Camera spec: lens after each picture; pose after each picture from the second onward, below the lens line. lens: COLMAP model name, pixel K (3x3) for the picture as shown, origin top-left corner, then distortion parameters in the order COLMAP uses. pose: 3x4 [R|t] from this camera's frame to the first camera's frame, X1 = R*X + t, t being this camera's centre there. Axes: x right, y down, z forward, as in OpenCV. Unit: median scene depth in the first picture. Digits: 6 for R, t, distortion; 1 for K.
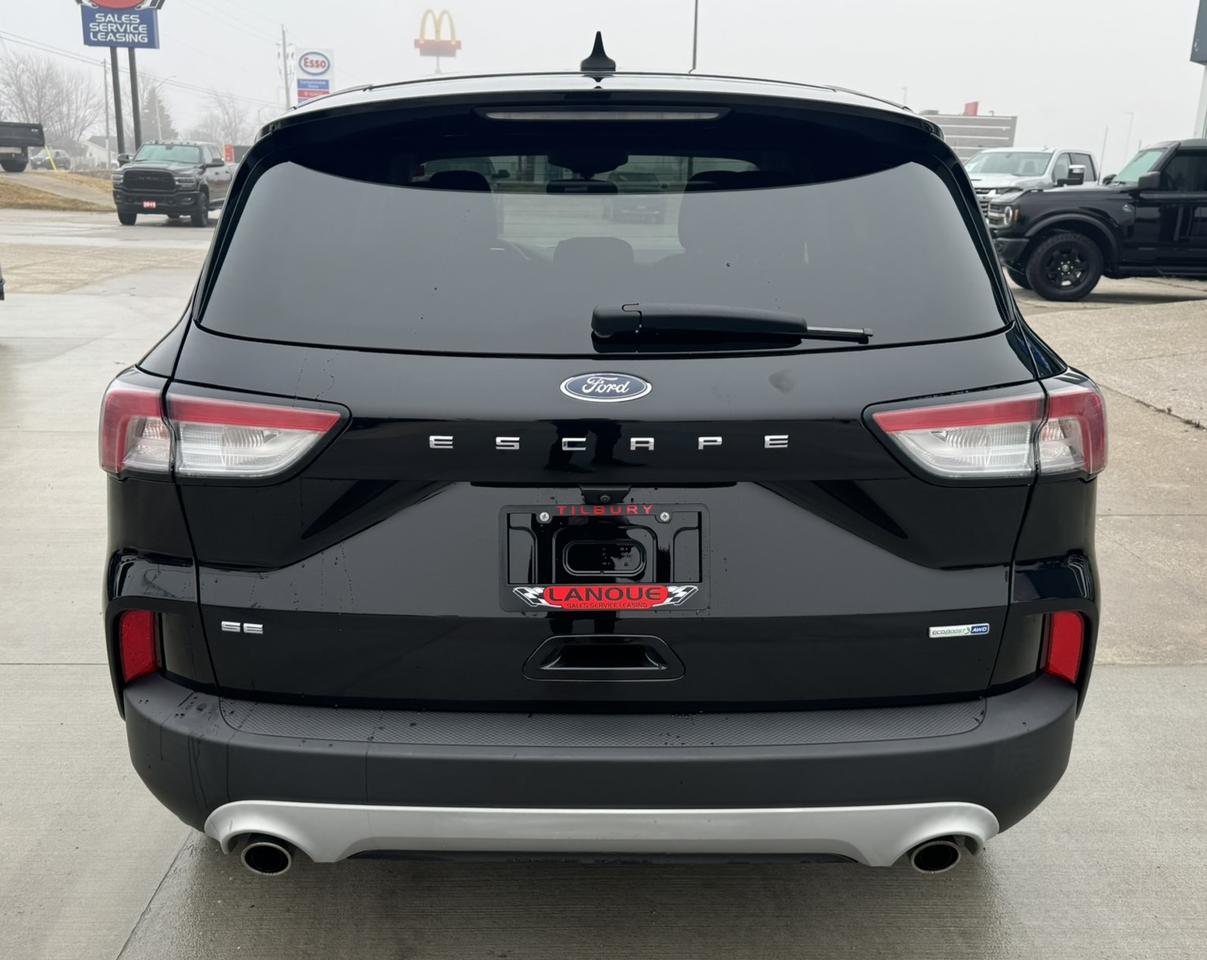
lens RADIAL K [[1263.6, 0, 586.3], [0, 1263.6, 507.7], [0, 0, 1]] dist [0.048162, 0.000000]
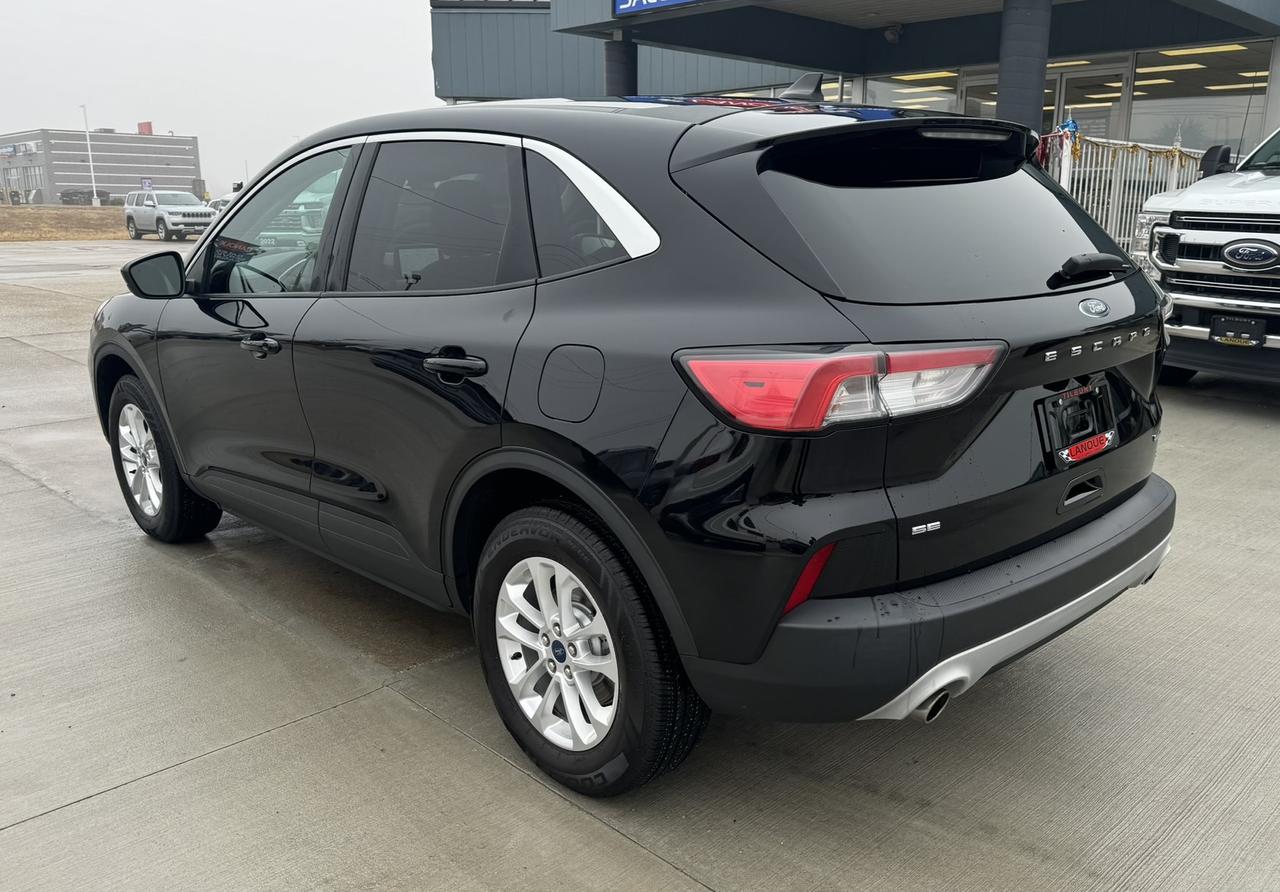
lens RADIAL K [[1111.7, 0, 639.3], [0, 1111.7, 449.2], [0, 0, 1]] dist [0.015731, 0.009201]
pose [[0.728790, -0.182591, 0.659944, -0.170861], [0.198600, 0.978728, 0.051473, -0.013972], [-0.655304, 0.093552, 0.749550, 0.047930]]
